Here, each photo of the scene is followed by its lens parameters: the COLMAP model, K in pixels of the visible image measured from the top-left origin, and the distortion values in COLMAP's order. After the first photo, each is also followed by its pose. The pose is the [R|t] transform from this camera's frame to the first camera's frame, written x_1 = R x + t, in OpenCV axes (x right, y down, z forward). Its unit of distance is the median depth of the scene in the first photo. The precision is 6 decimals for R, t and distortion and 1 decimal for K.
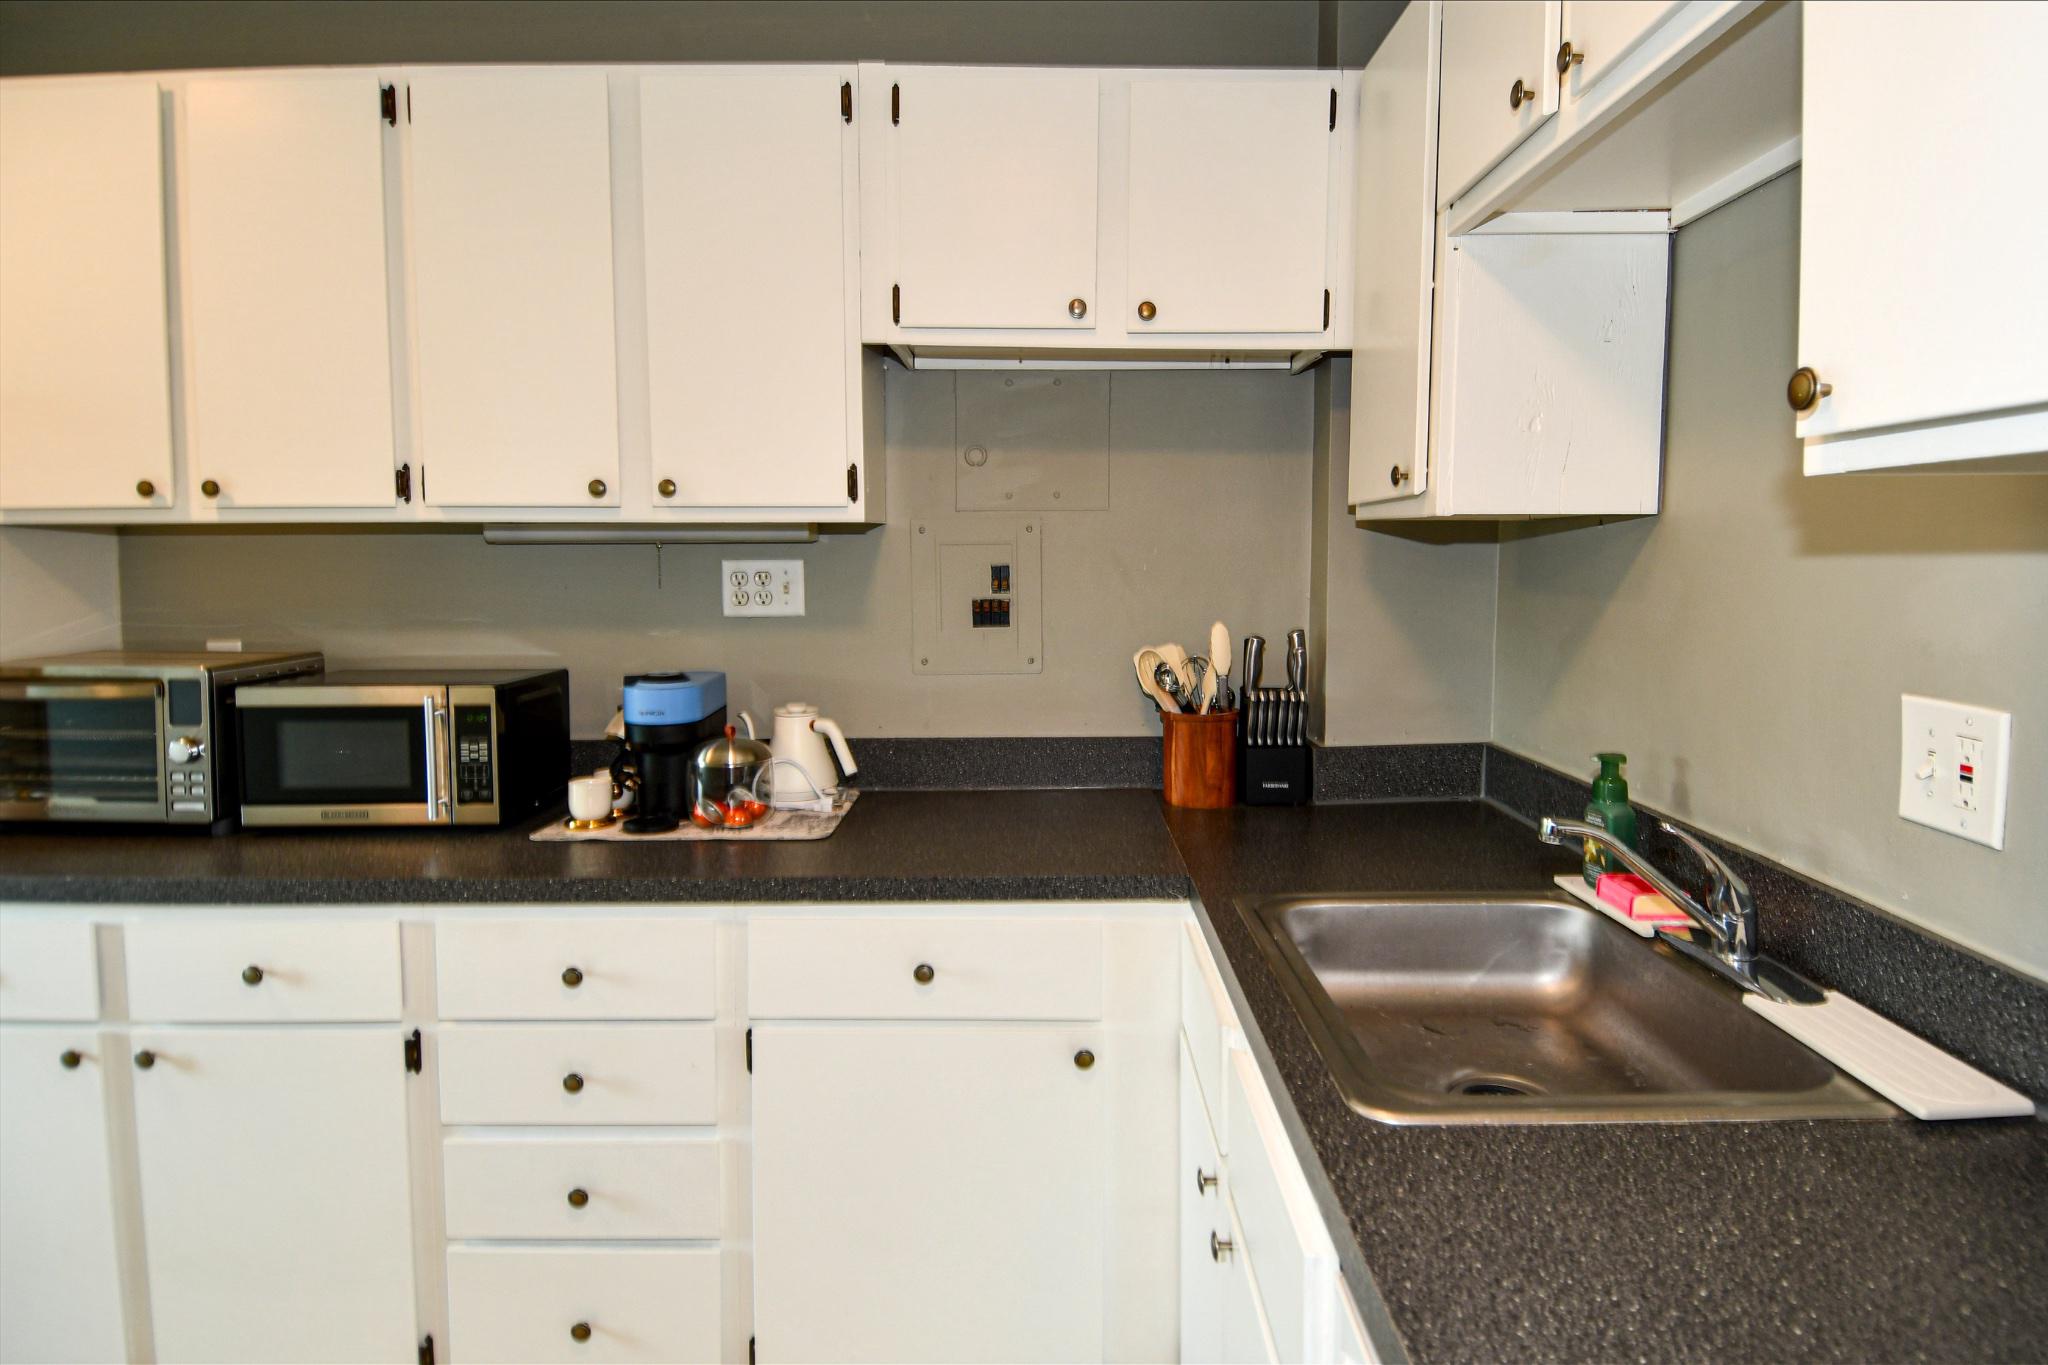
lens RADIAL K [[1169.1, 0, 1042.9], [0, 1169.1, 625.3], [0, 0, 1]] dist [-0.004858, -0.001160]
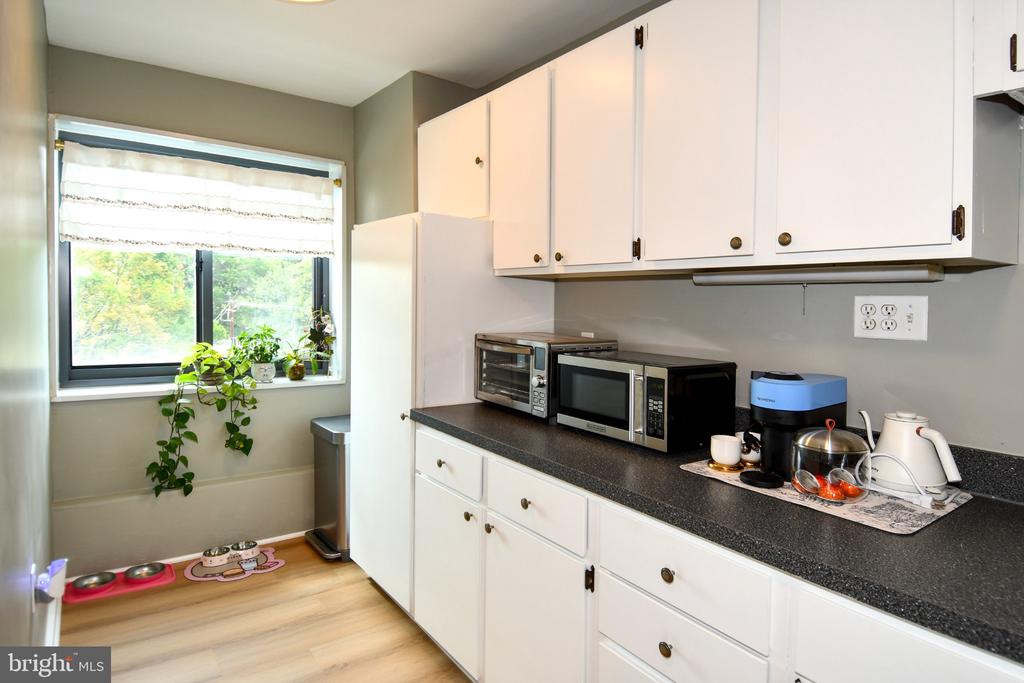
lens RADIAL K [[518.3, 0, 537.2], [0, 518.3, 316.4], [0, 0, 1]] dist [0.036137, -0.038158]
pose [[0.561638, 0.031889, -0.826768, 0.026911], [-0.069167, 0.997569, -0.008510, -0.001215], [0.824487, 0.061965, 0.562479, 0.429437]]
